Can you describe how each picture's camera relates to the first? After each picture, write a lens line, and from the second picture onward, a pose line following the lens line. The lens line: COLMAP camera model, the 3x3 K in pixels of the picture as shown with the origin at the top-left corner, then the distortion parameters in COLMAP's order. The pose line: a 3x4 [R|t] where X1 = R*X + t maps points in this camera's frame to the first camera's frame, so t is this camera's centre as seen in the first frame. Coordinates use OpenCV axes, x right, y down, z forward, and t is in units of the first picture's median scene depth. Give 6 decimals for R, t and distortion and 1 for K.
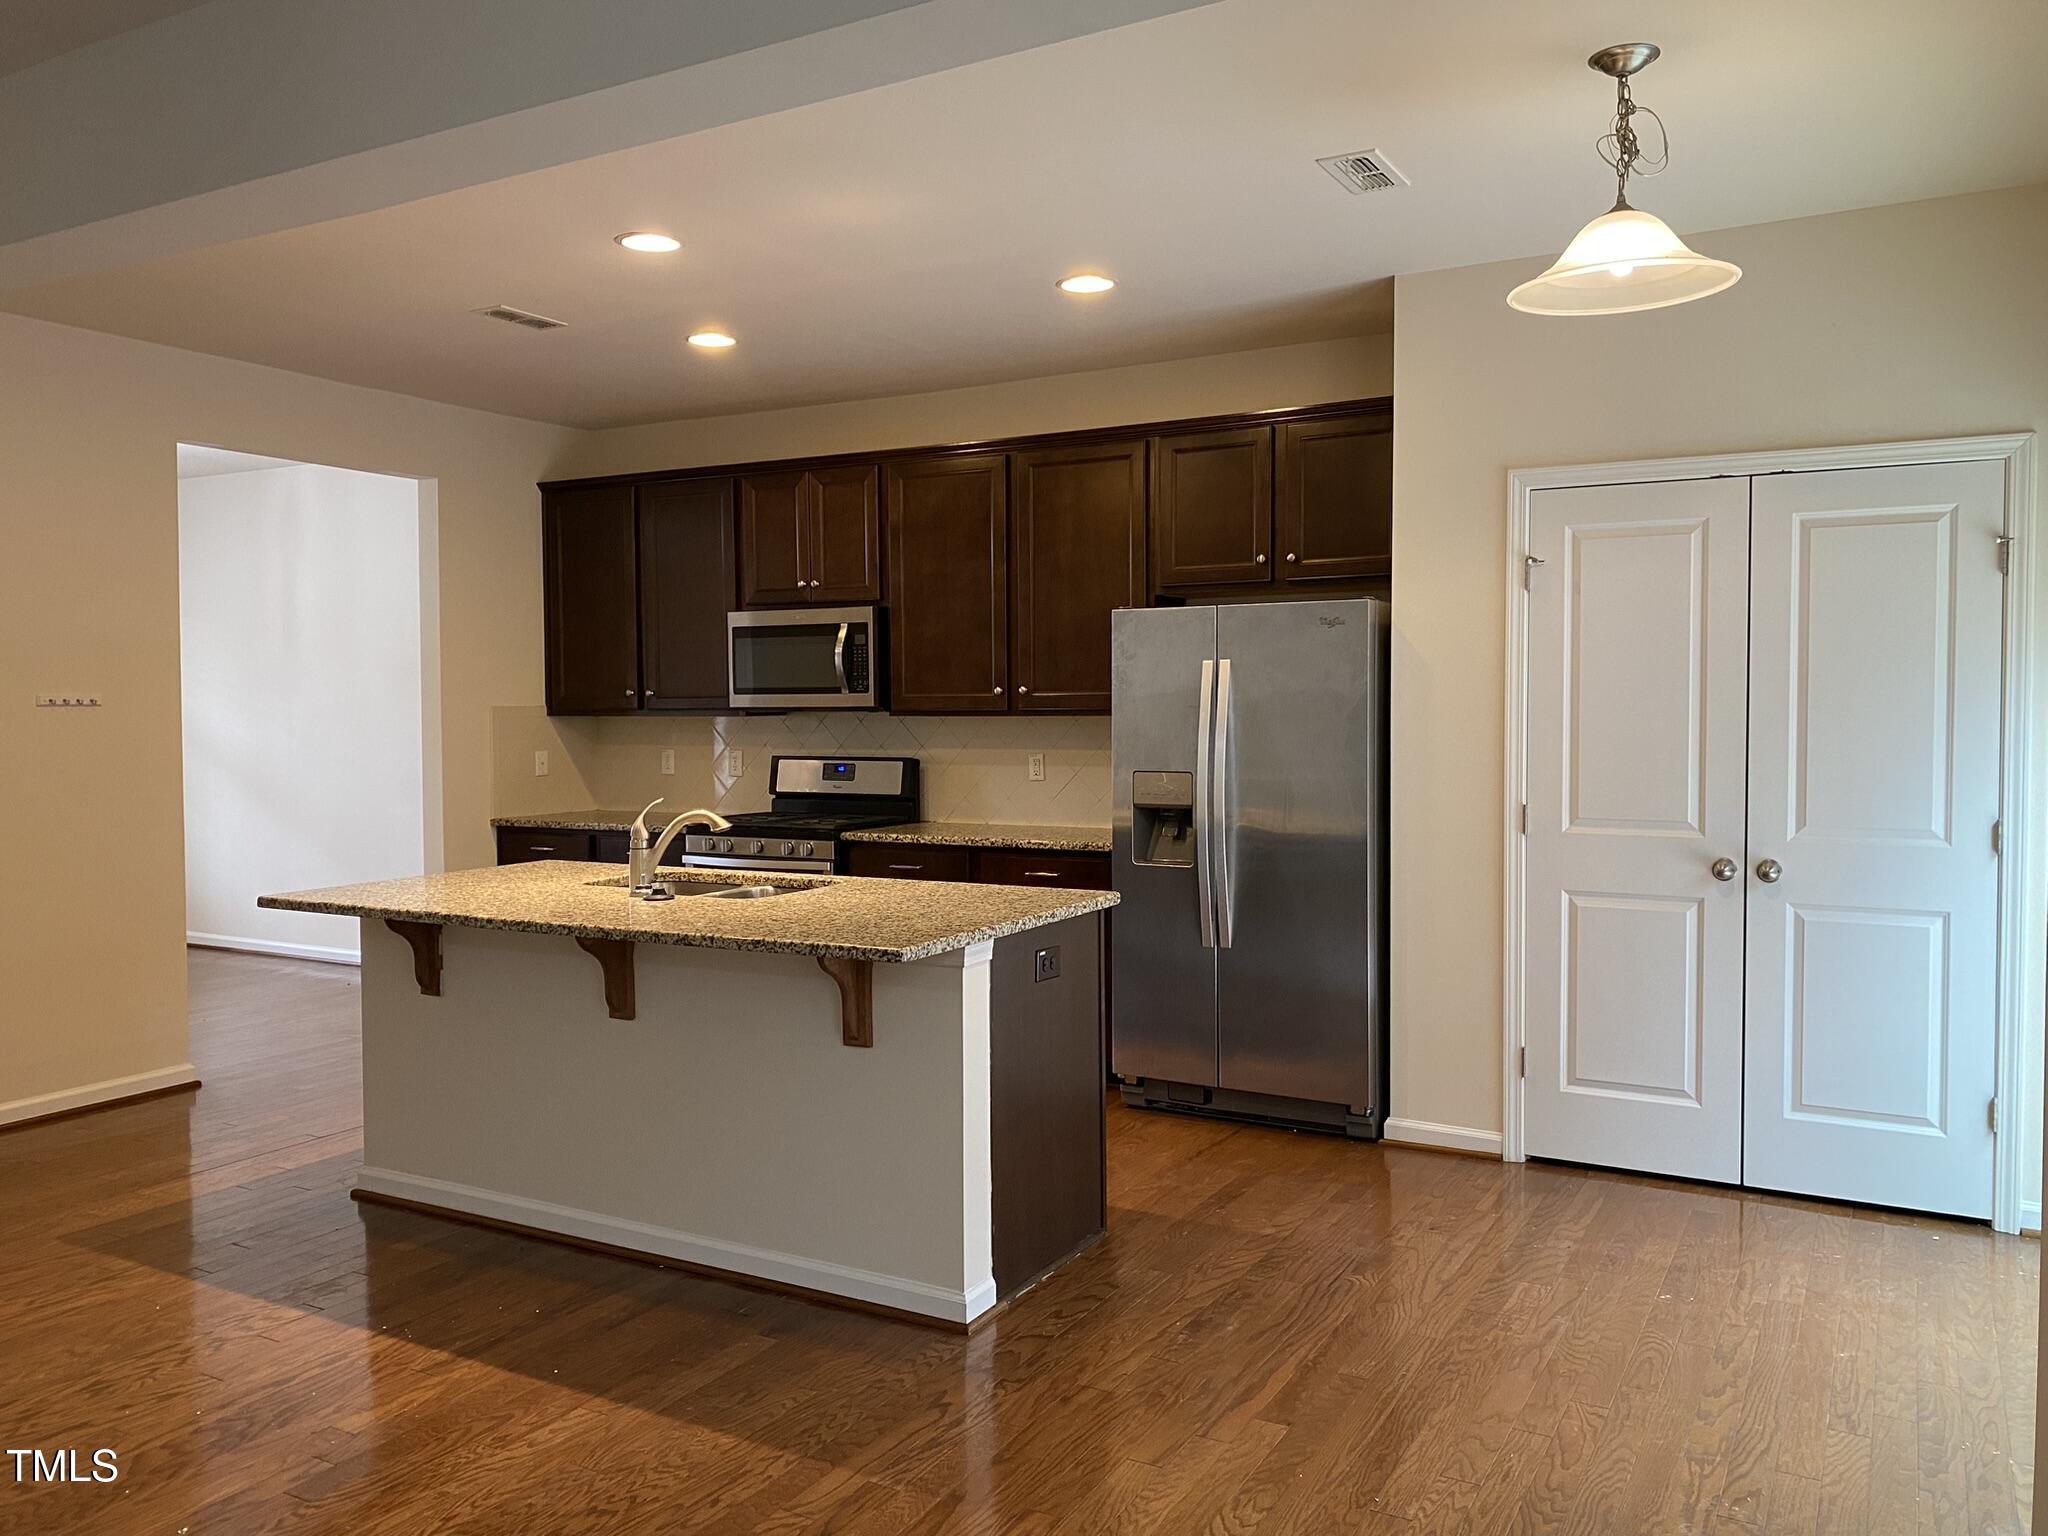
lens RADIAL K [[1558.2, 0, 1026.9], [0, 1558.2, 762.1], [0, 0, 1]] dist [-0.001510, 0.010411]
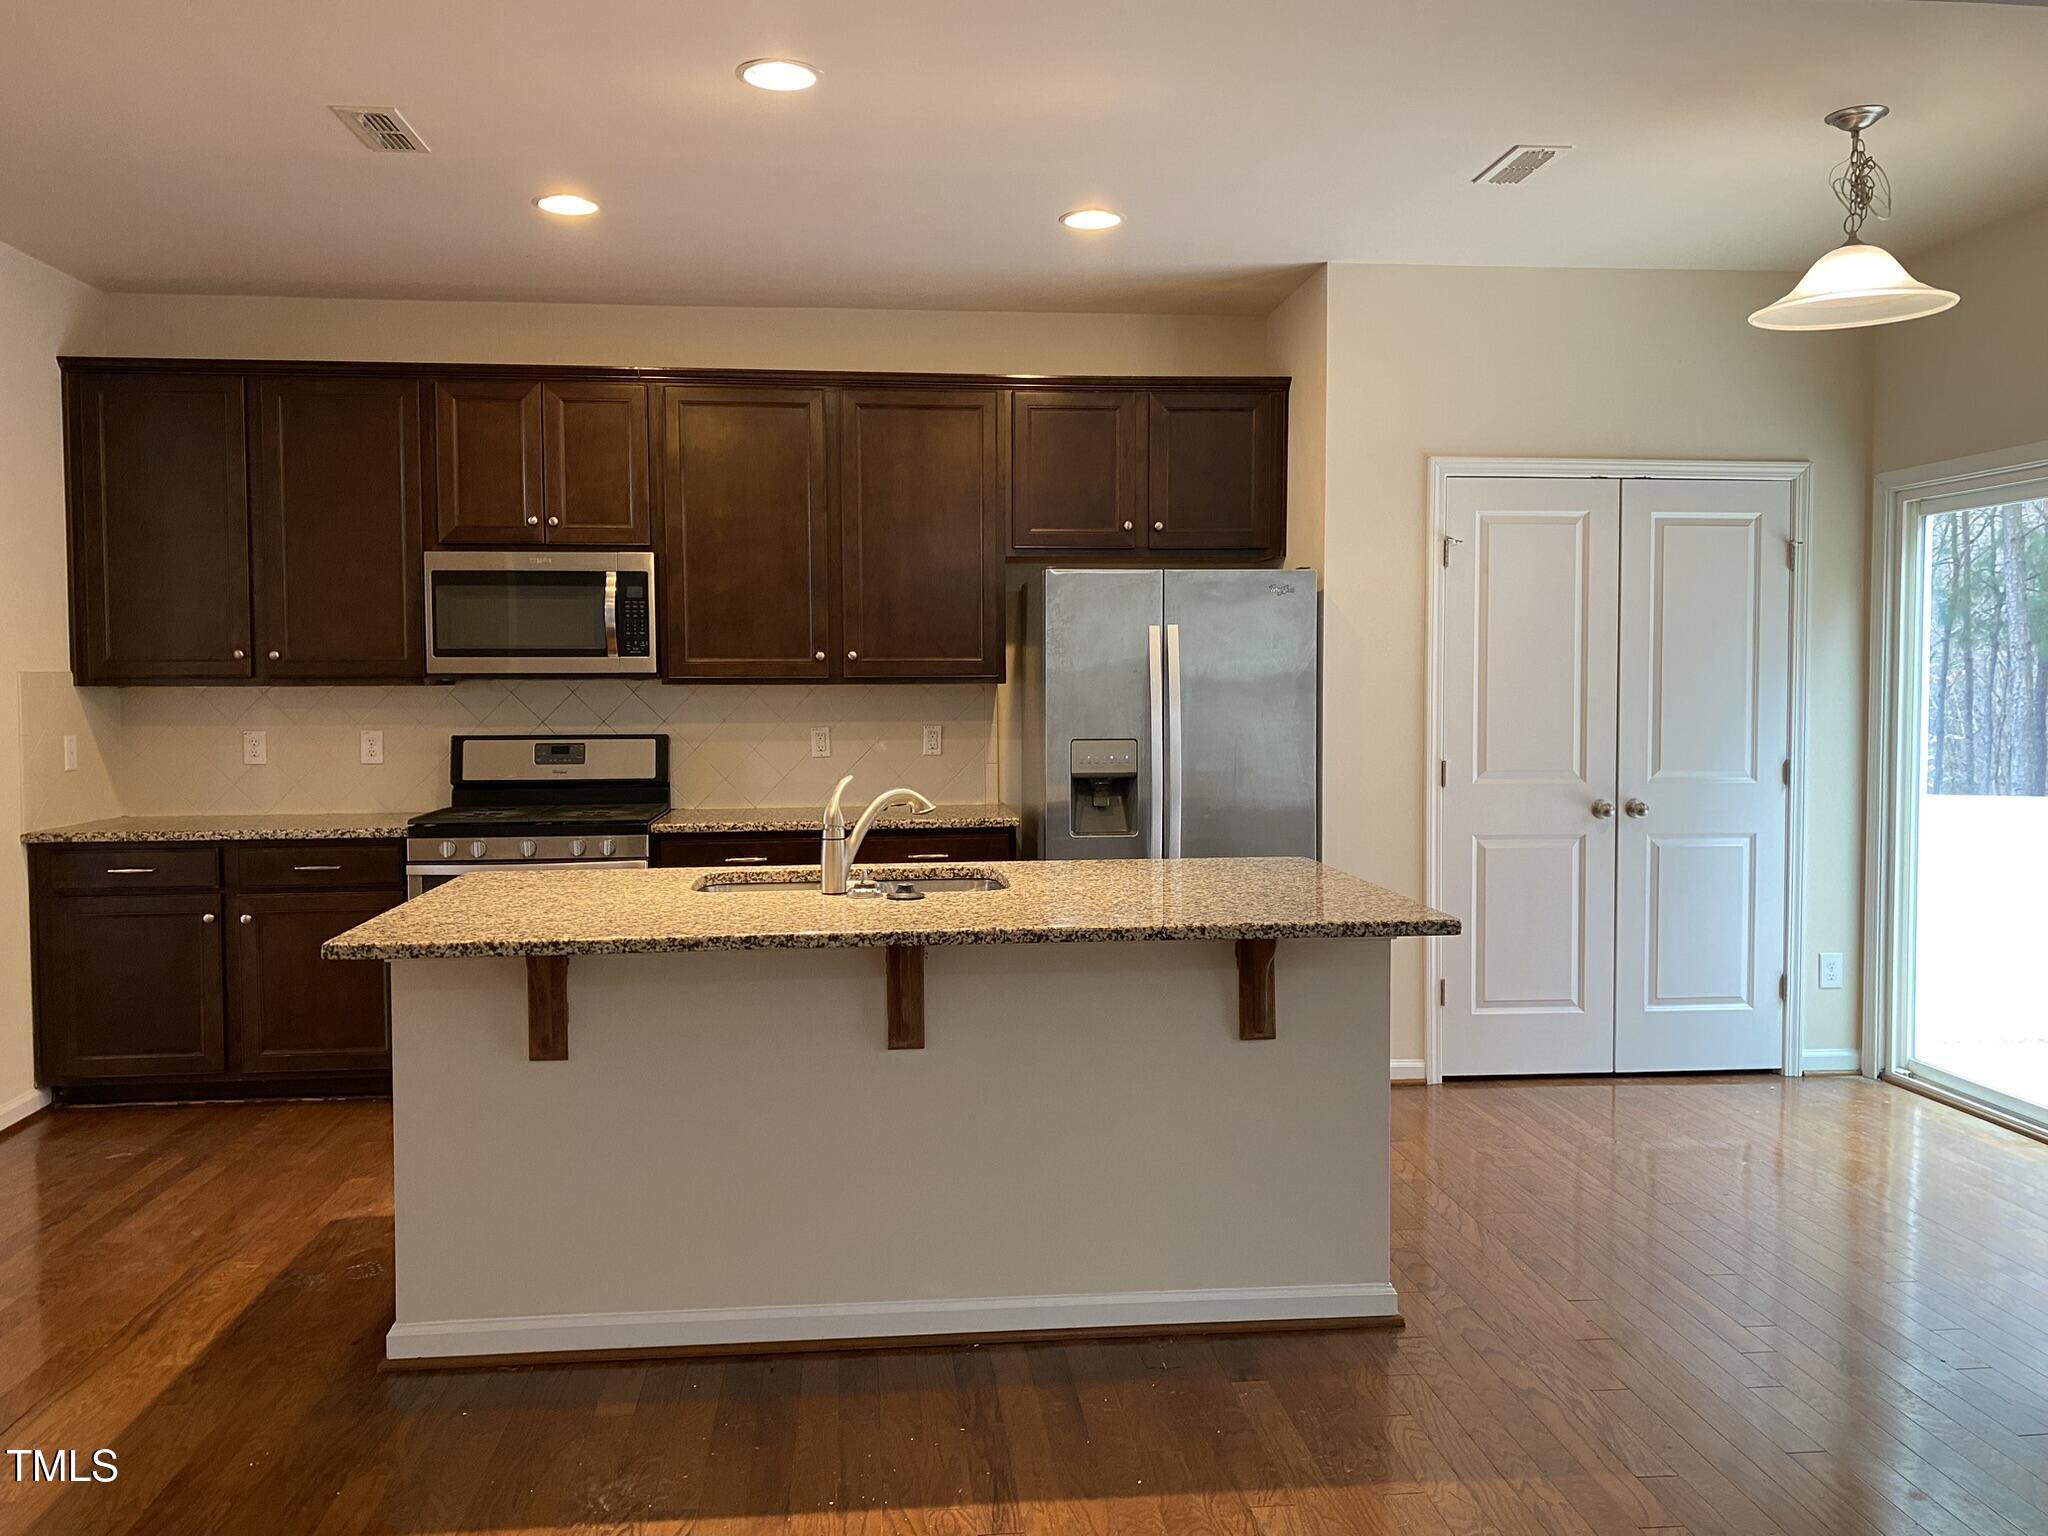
lens RADIAL K [[1558.2, 0, 1010.7], [0, 1558.2, 753.3], [0, 0, 1]] dist [-0.001510, 0.010411]
pose [[0.820496, -0.022220, 0.571220, -0.566077], [0.021350, 0.999738, 0.008221, 0.006616], [-0.571253, 0.005450, 0.820756, 0.266986]]
